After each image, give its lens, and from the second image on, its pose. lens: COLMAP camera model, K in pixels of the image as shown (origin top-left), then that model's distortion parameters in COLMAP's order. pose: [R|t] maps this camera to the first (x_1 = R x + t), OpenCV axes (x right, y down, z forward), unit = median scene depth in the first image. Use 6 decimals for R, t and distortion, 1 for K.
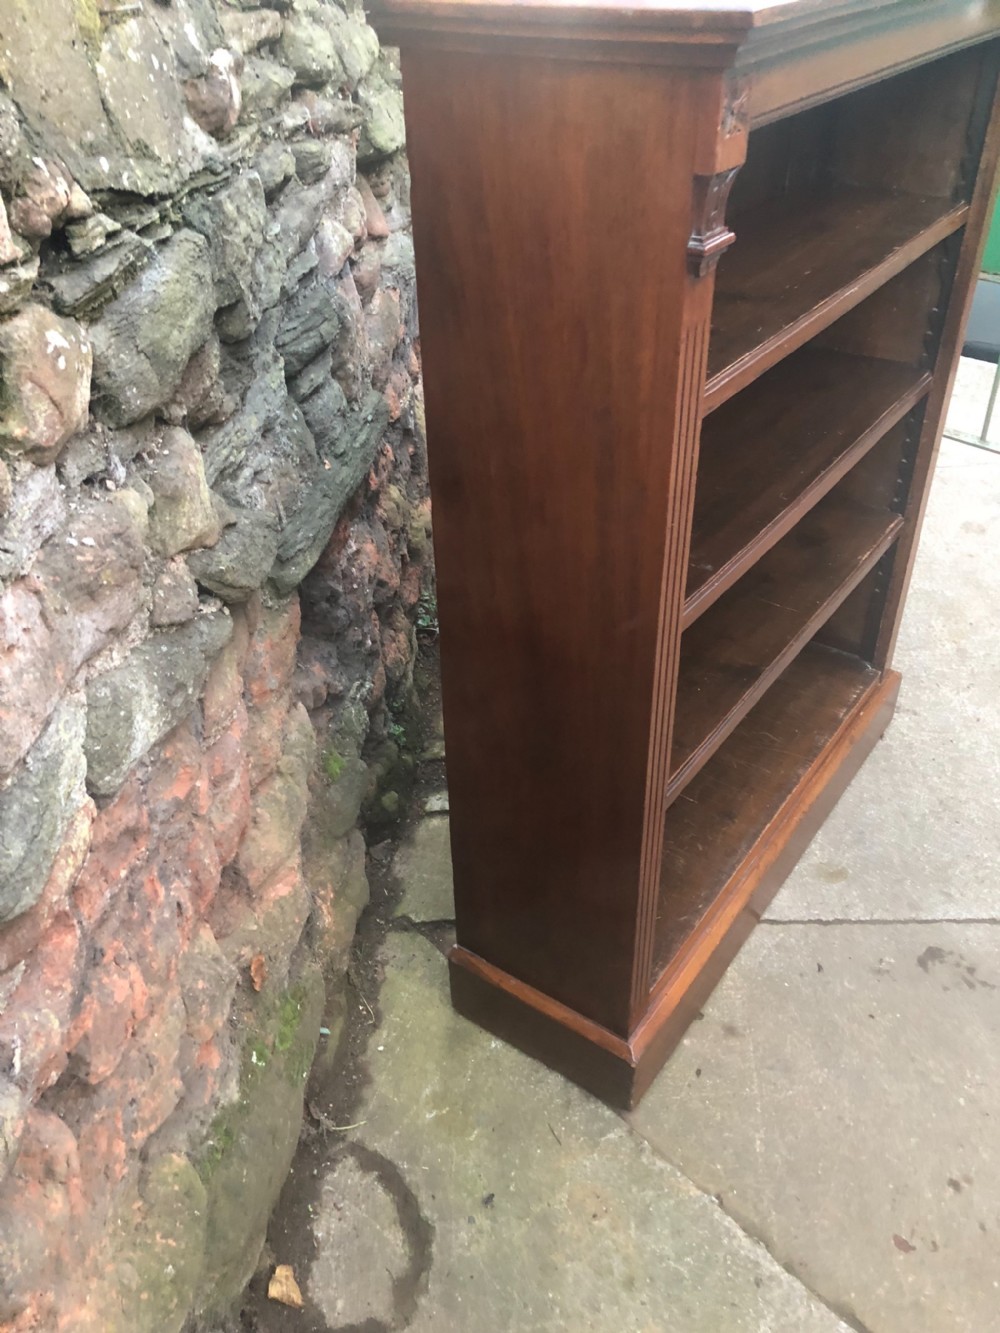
lens RADIAL K [[1096.8, 0, 500.1], [0, 1096.8, 669.6], [0, 0, 1]] dist [0.014425, -0.008835]
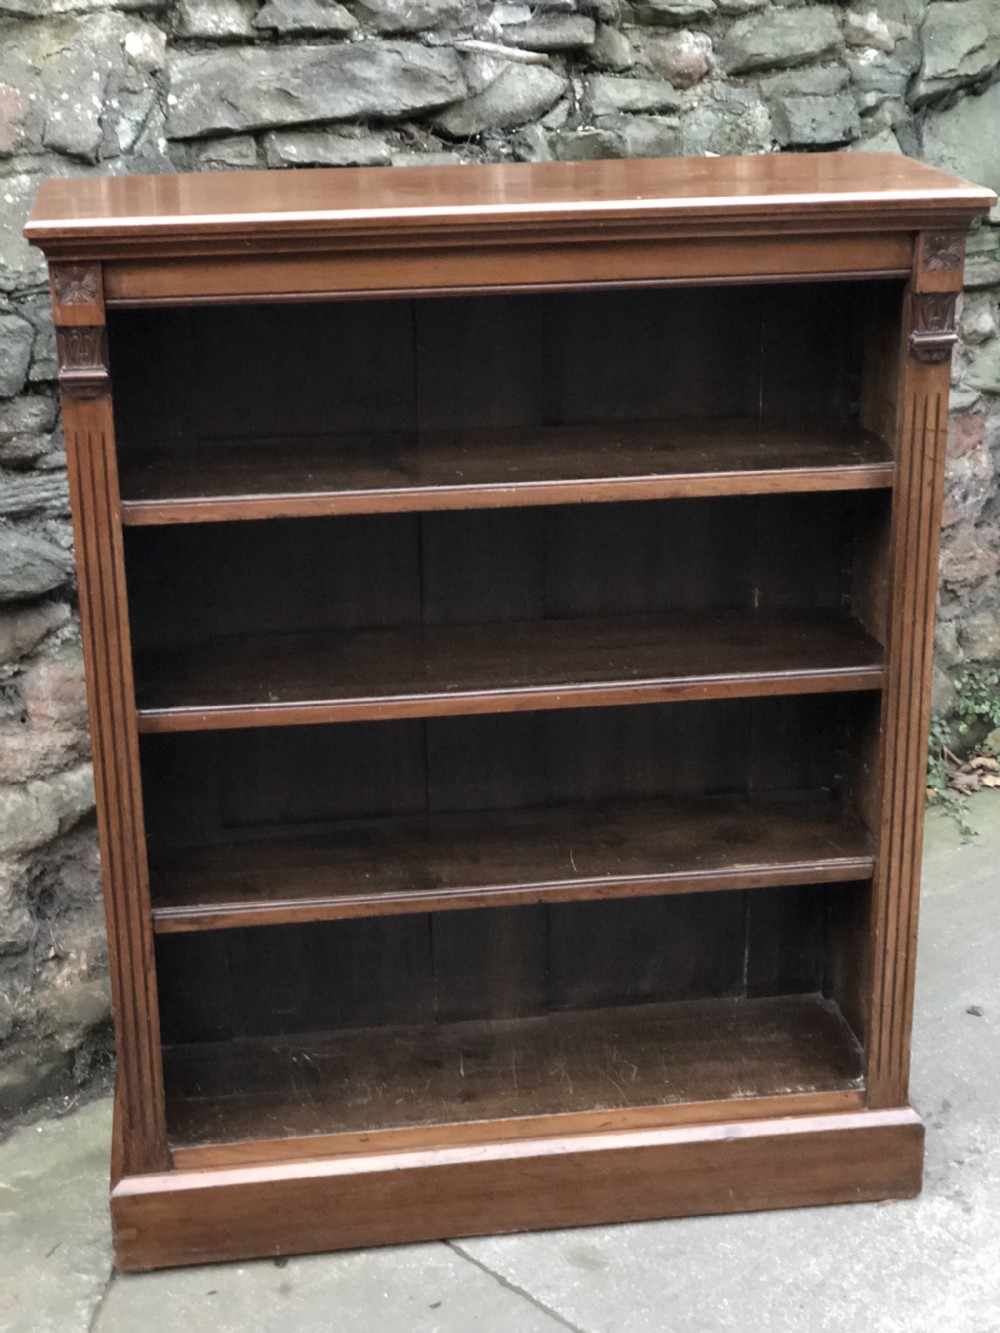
lens RADIAL K [[2189.1, 0, 501.3], [0, 2189.1, 664.7], [0, 0, 1]] dist [0.067019, 0.000000]
pose [[0.684922, 0.263580, -0.679270, 1.564916], [-0.426136, 0.901113, -0.080018, -0.044390], [0.591008, 0.344267, 0.729514, -0.346700]]
